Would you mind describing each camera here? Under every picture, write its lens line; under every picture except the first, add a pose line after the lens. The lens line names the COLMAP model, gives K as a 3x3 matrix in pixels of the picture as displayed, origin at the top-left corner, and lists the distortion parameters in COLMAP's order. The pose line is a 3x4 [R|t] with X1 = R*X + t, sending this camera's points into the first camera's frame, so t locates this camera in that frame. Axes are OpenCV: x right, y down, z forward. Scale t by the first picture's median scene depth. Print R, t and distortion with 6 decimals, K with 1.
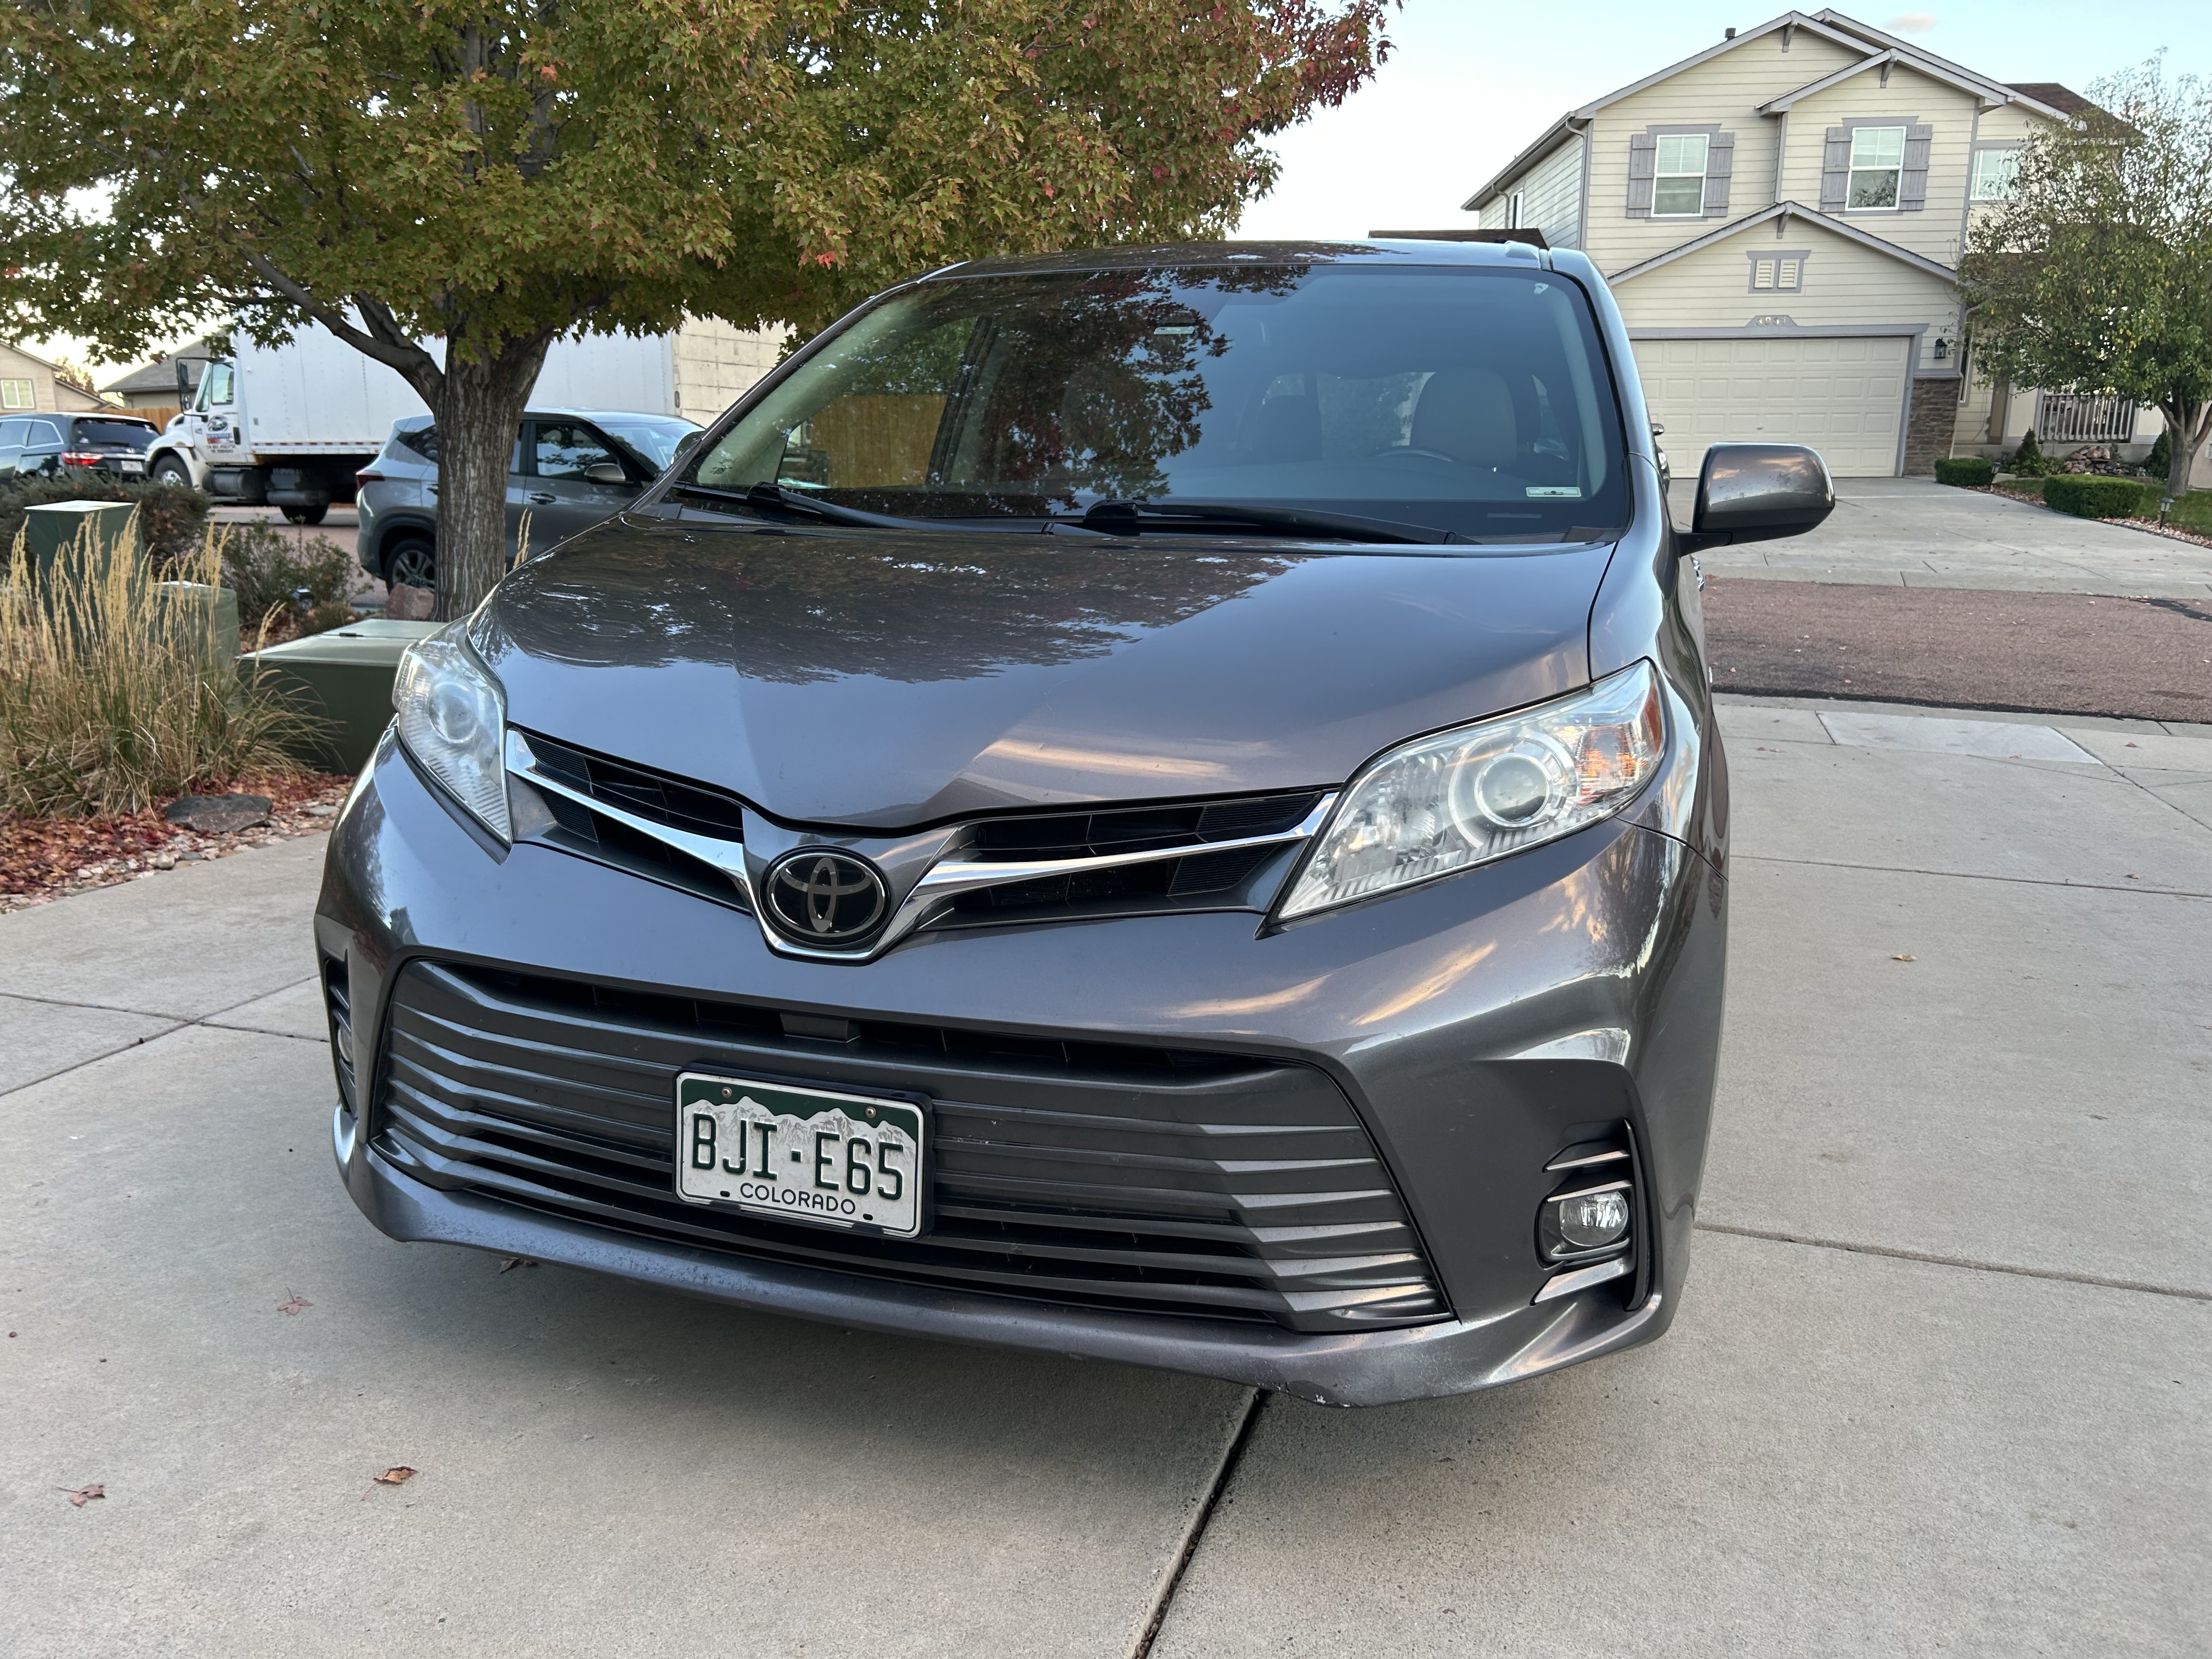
lens RADIAL K [[1662.1, 0, 1099.5], [0, 1662.1, 841.1], [0, 0, 1]] dist [0.050651, -0.060202]
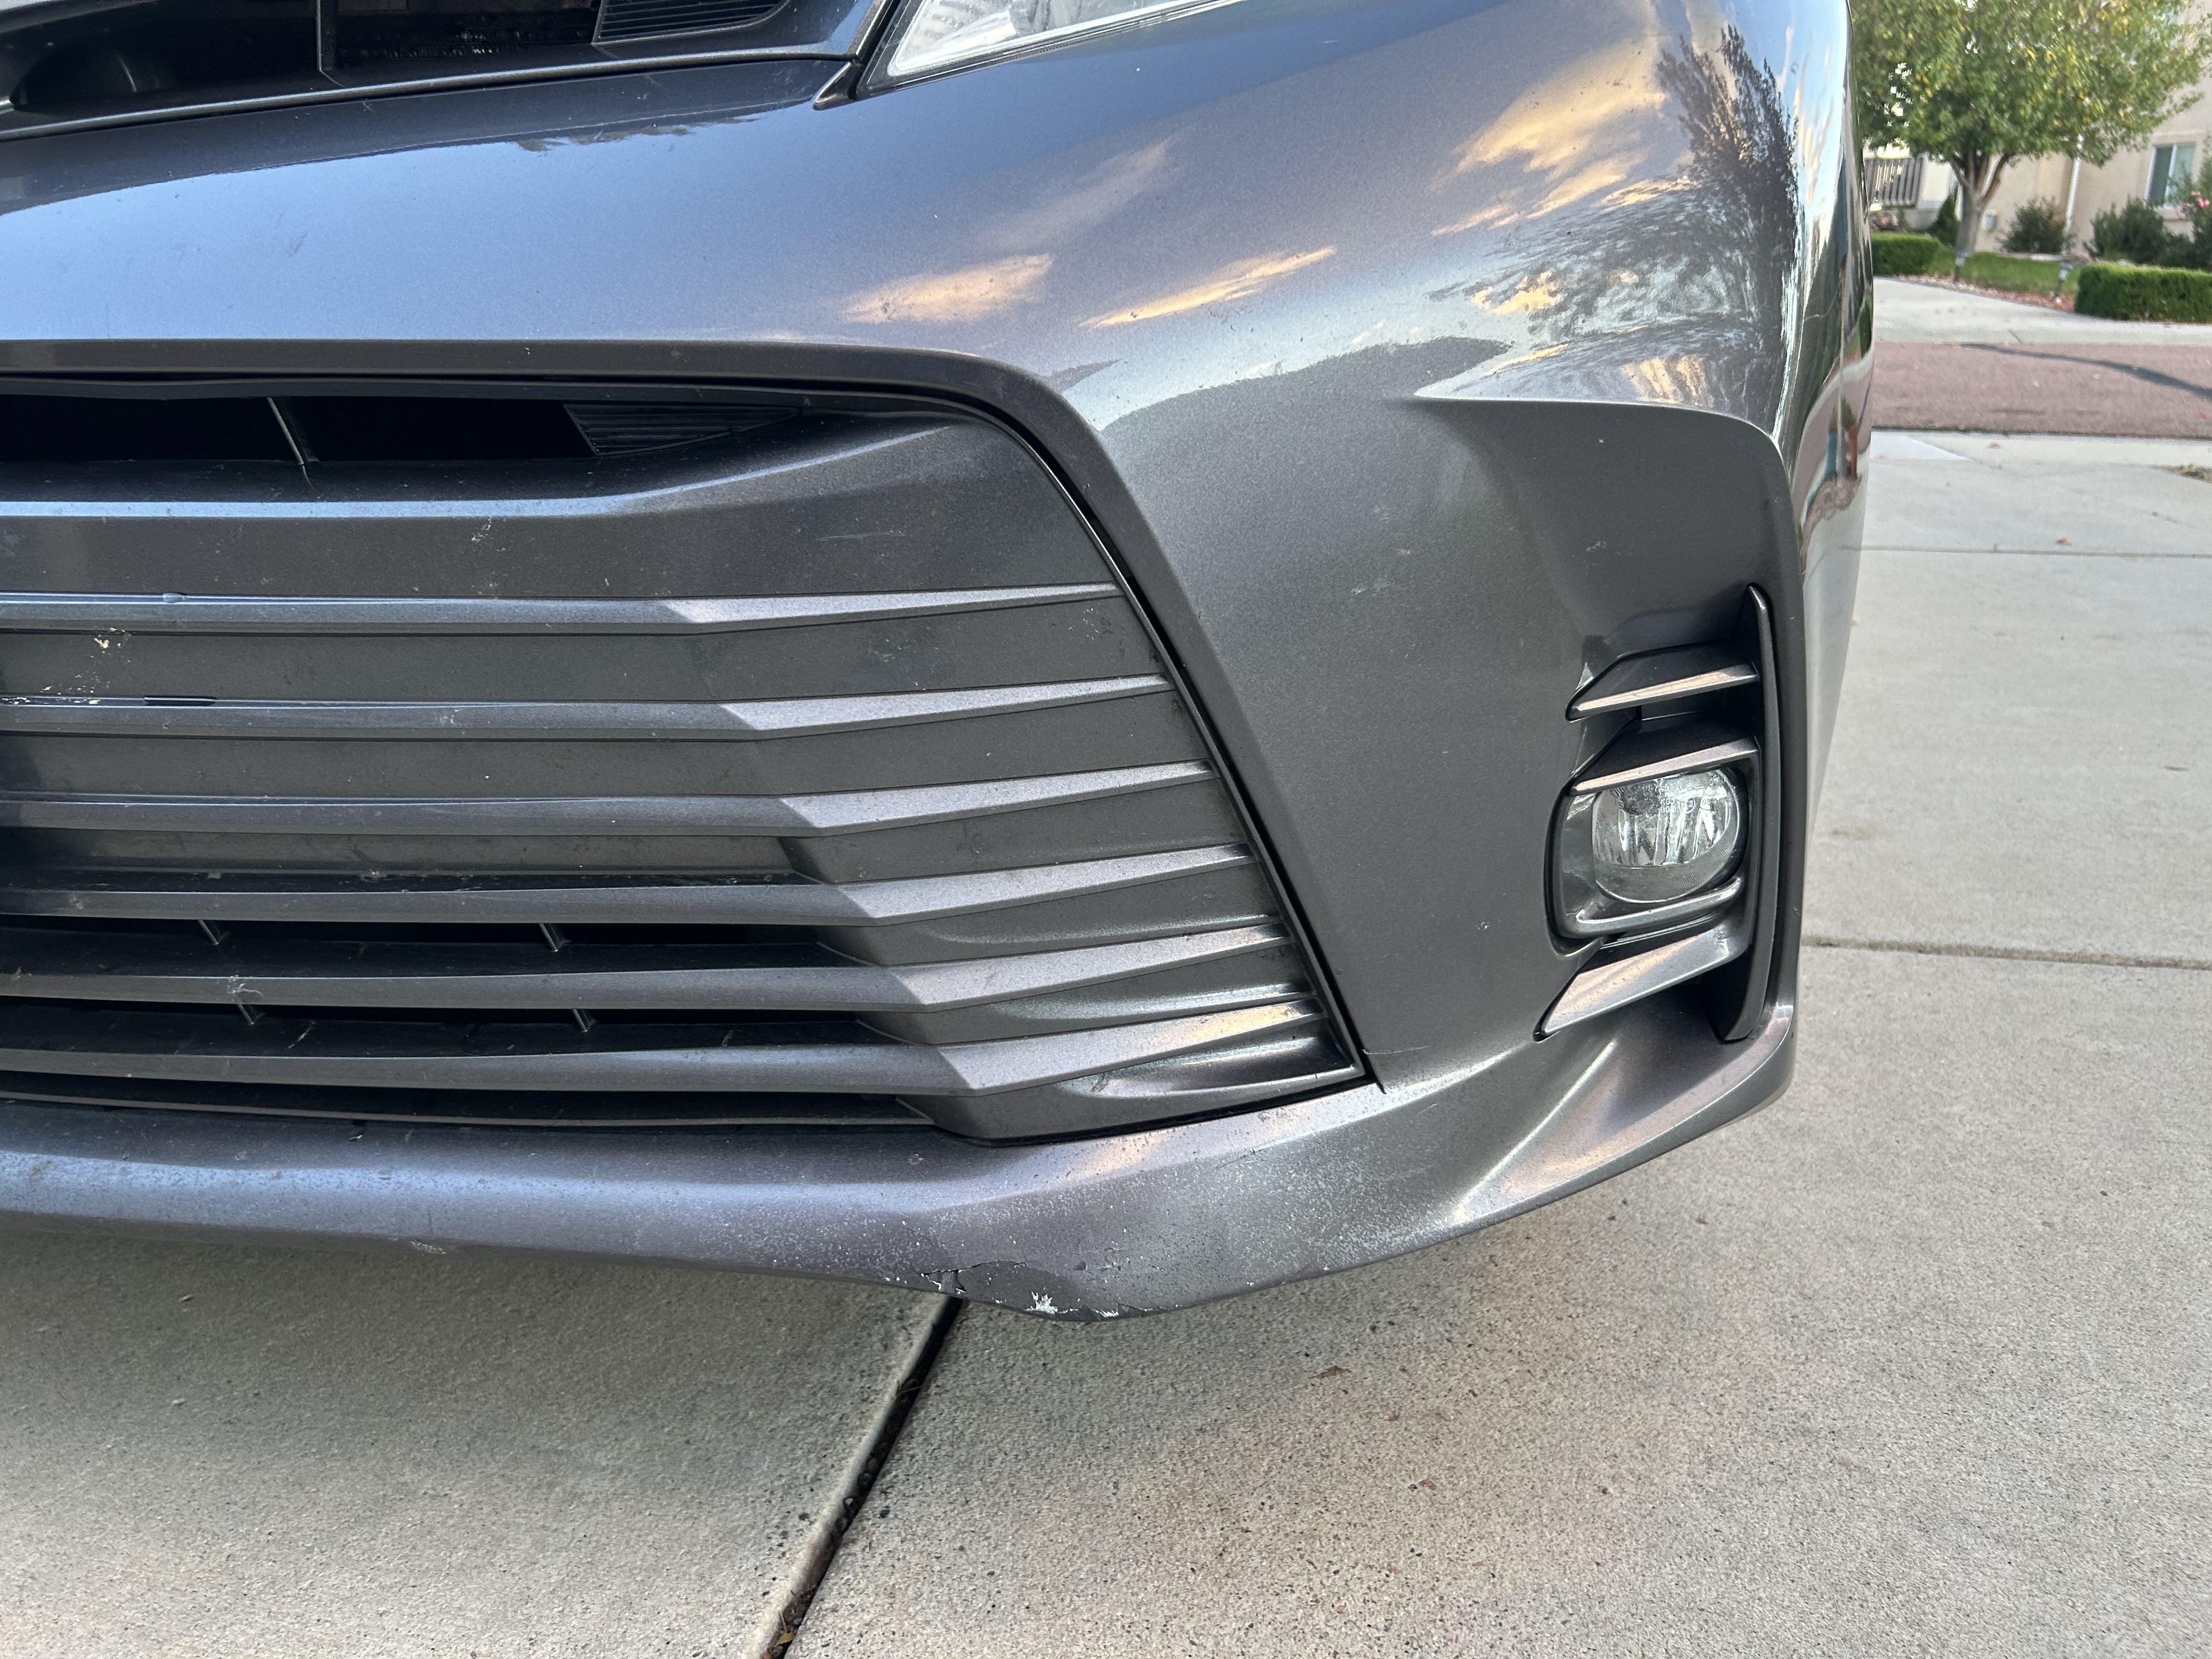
lens RADIAL K [[1662.1, 0, 1099.5], [0, 1662.1, 841.1], [0, 0, 1]] dist [0.050651, -0.060202]
pose [[0.992463, -0.053900, 0.110051, 0.098092], [0.042768, 0.993955, 0.101120, 0.169793], [-0.114836, -0.095652, 0.988769, 0.564778]]
